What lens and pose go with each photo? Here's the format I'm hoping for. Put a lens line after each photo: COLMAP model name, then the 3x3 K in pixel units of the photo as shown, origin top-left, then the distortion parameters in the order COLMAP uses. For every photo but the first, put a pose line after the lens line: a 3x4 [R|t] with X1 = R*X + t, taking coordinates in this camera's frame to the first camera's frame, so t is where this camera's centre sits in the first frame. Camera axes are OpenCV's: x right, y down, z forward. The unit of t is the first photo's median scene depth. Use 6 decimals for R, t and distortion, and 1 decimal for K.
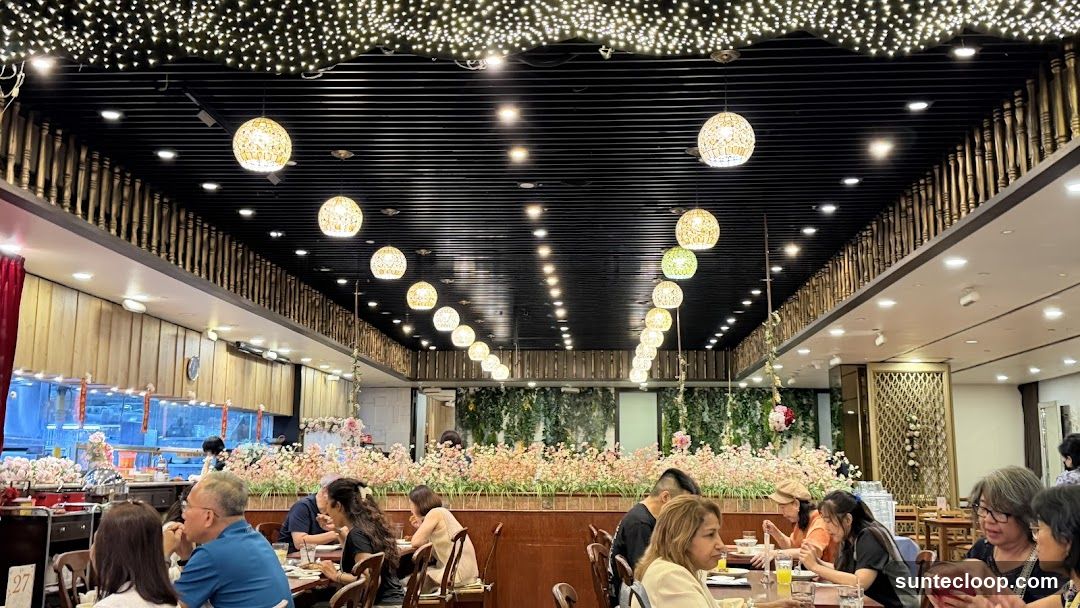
lens RADIAL K [[1059.6, 0, 541.1], [0, 1059.6, 302.1], [0, 0, 1]] dist [0.002375, 0.000000]
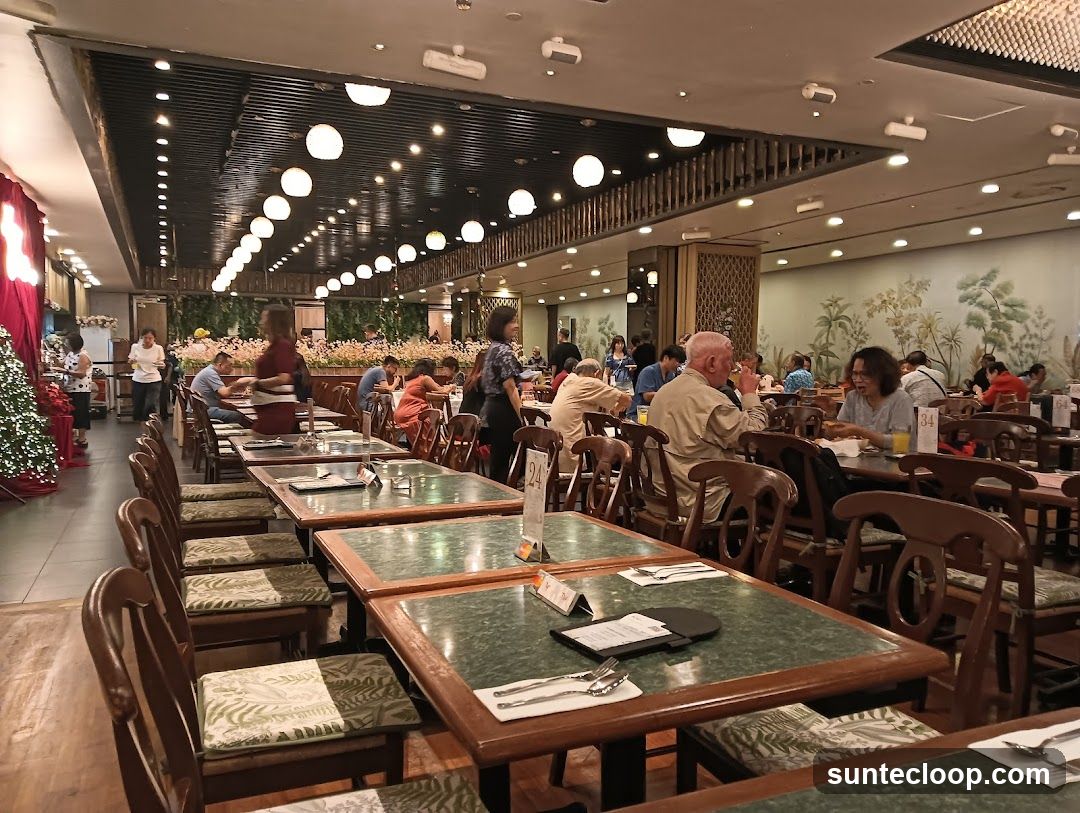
lens RADIAL K [[842.8, 0, 539.4], [0, 842.8, 406.7], [0, 0, 1]] dist [0.004299, 0.001850]
pose [[0.889470, -0.026146, 0.456245, -0.161035], [-0.071206, 0.978239, 0.194879, -0.022425], [-0.451412, -0.205826, 0.868253, -0.167365]]
